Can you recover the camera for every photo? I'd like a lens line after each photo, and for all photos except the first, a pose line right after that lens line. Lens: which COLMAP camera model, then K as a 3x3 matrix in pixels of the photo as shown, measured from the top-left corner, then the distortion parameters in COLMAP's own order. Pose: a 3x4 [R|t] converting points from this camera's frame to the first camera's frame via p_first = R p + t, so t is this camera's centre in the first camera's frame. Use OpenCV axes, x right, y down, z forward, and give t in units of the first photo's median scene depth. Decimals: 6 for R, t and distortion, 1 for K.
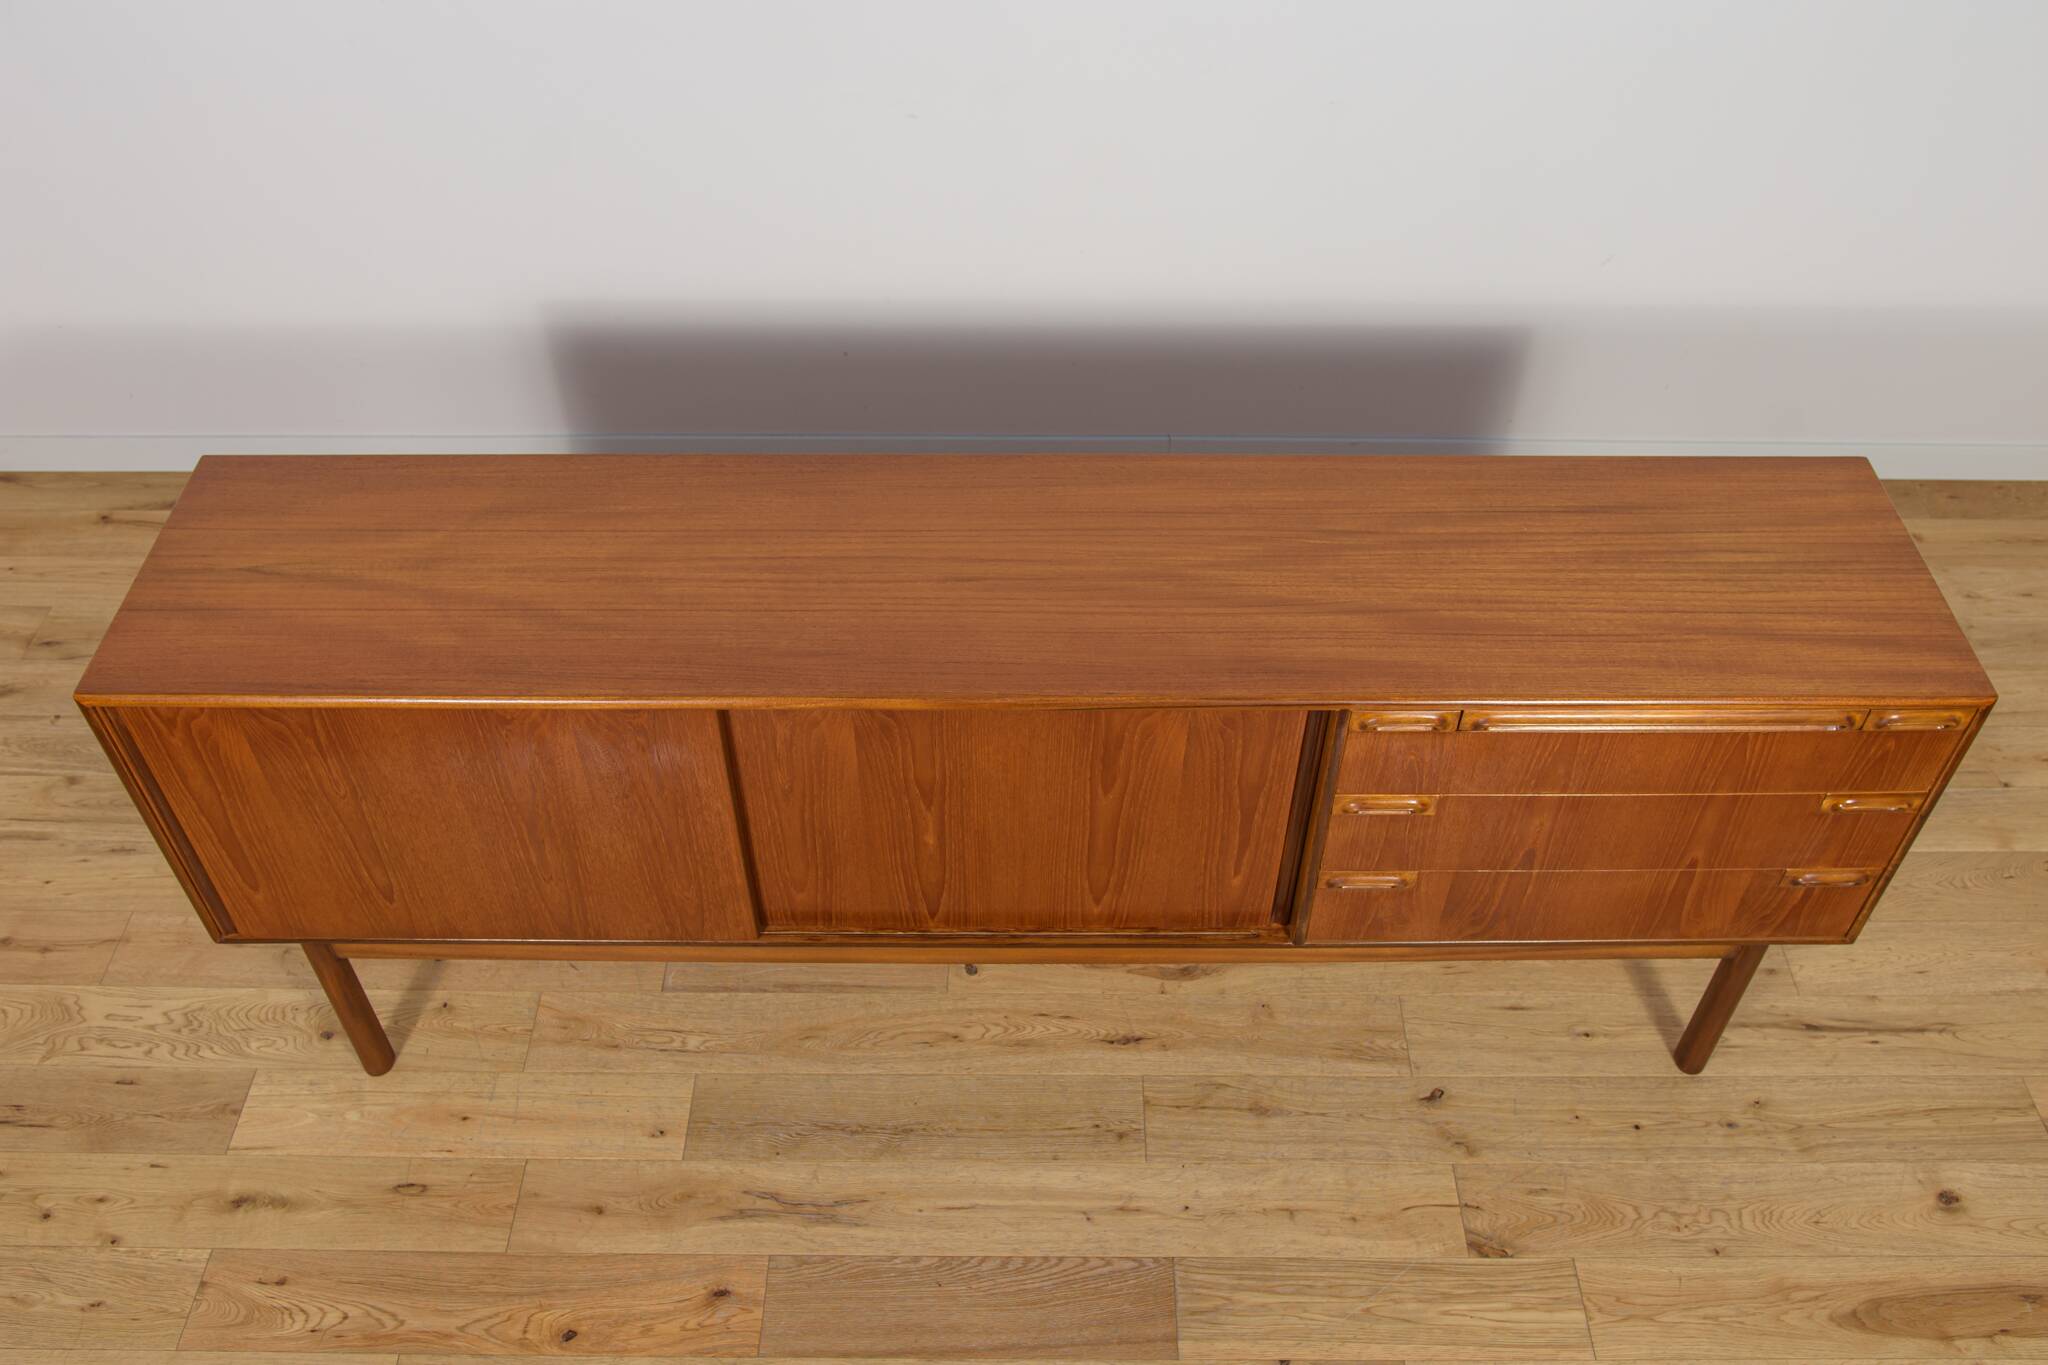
lens RADIAL K [[1710.5, 0, 1029.3], [0, 1710.5, 702.6], [0, 0, 1]] dist [-0.061779, 0.048939]
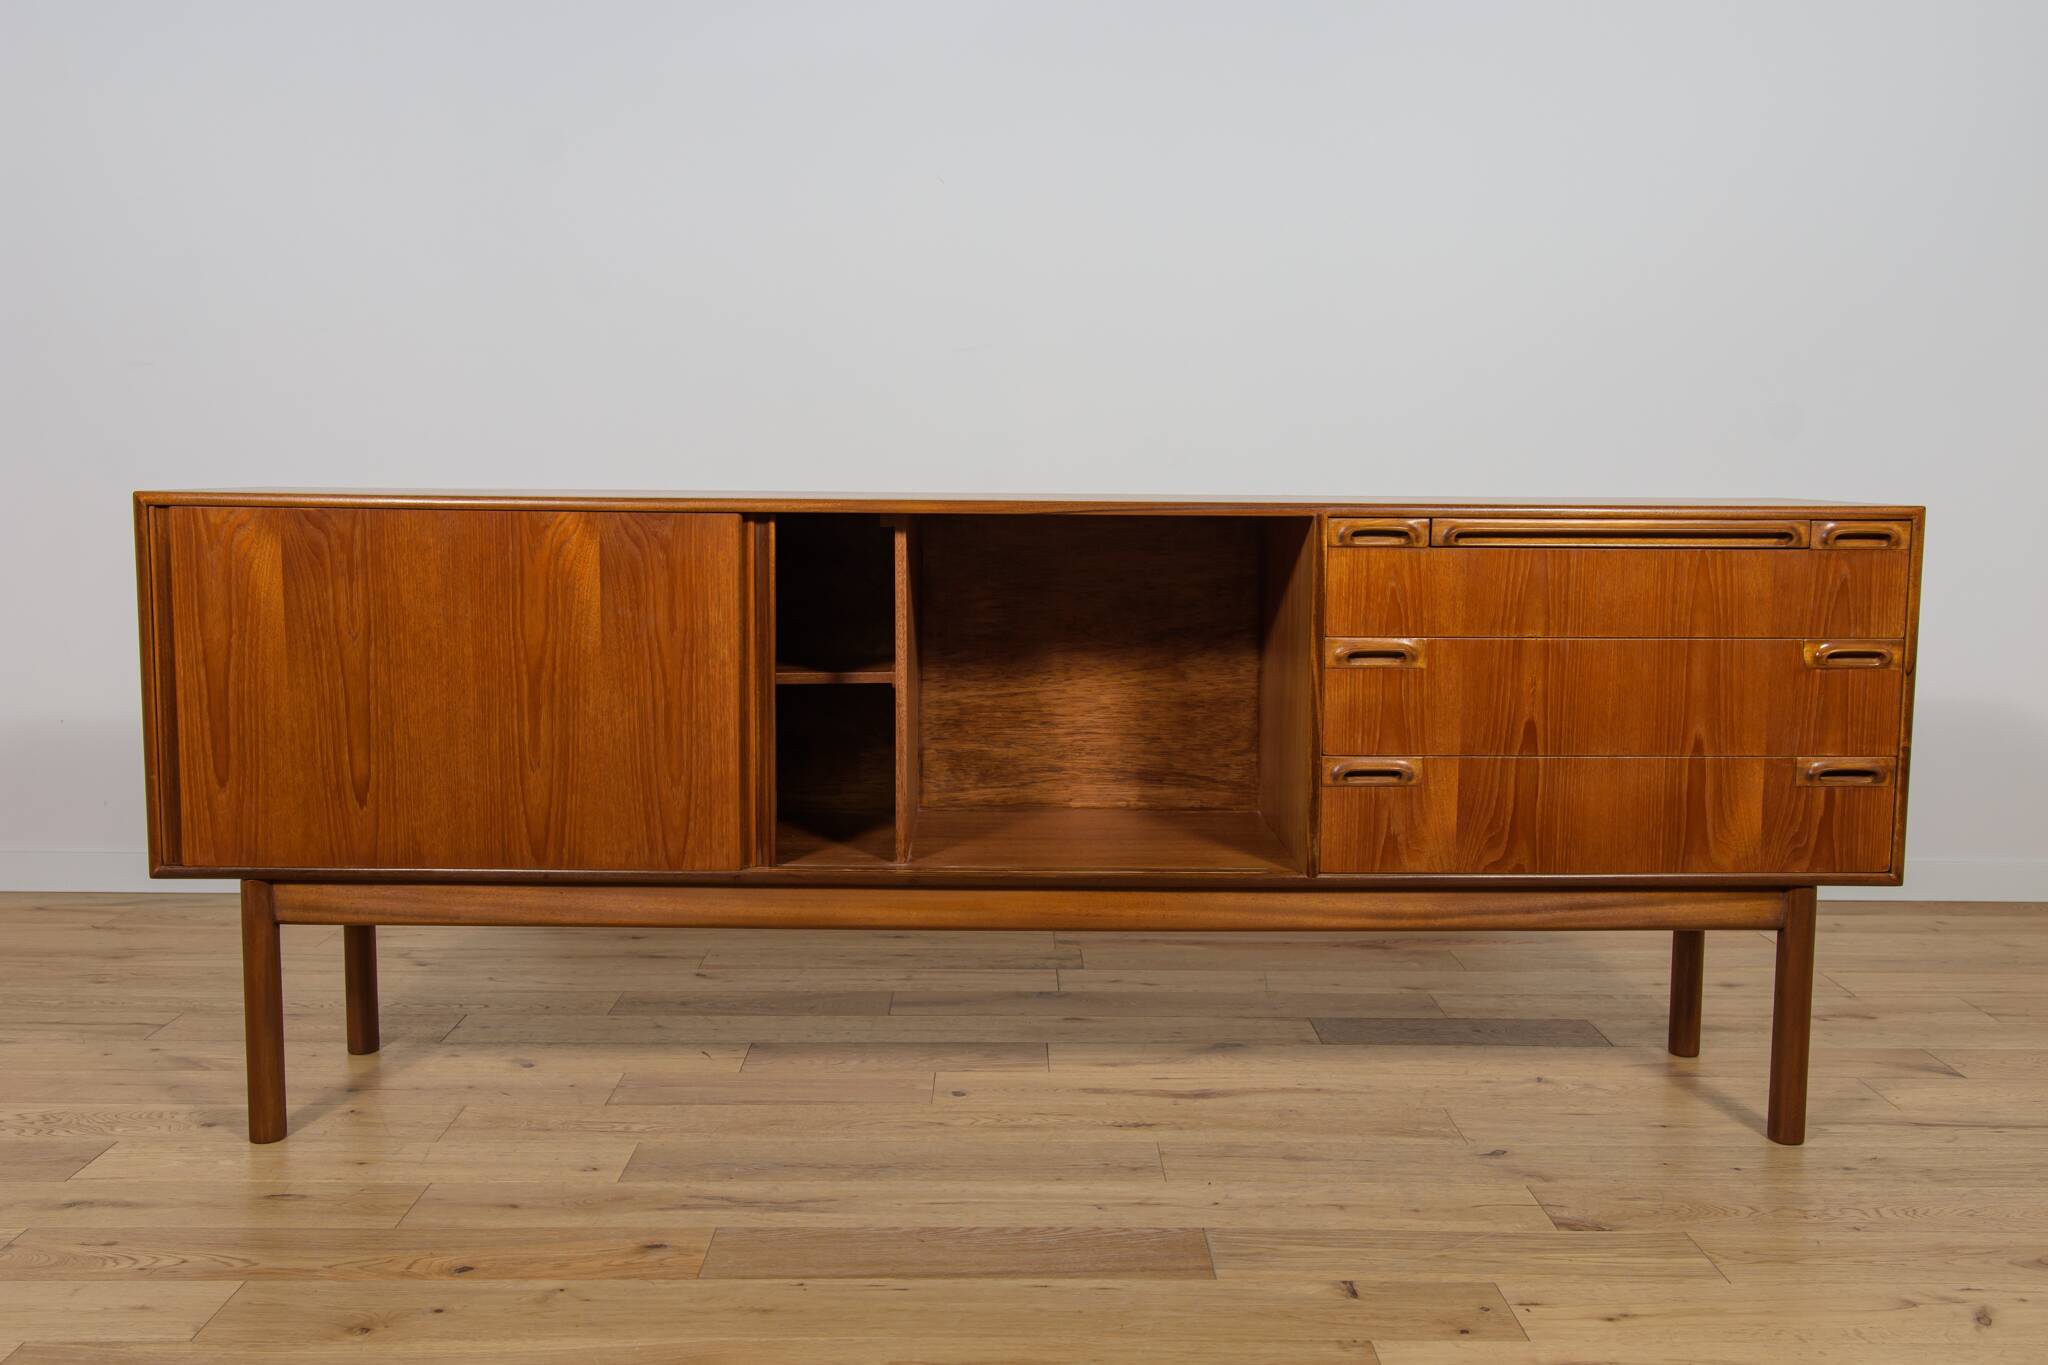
lens RADIAL K [[1957.4, 0, 1033.7], [0, 1957.4, 684.2], [0, 0, 1]] dist [-0.008358, 0.000000]
pose [[0.999802, 0.003988, 0.019487, -0.017915], [0.009288, 0.772746, -0.634647, 0.722240], [-0.017589, 0.634703, 0.772556, 0.092165]]
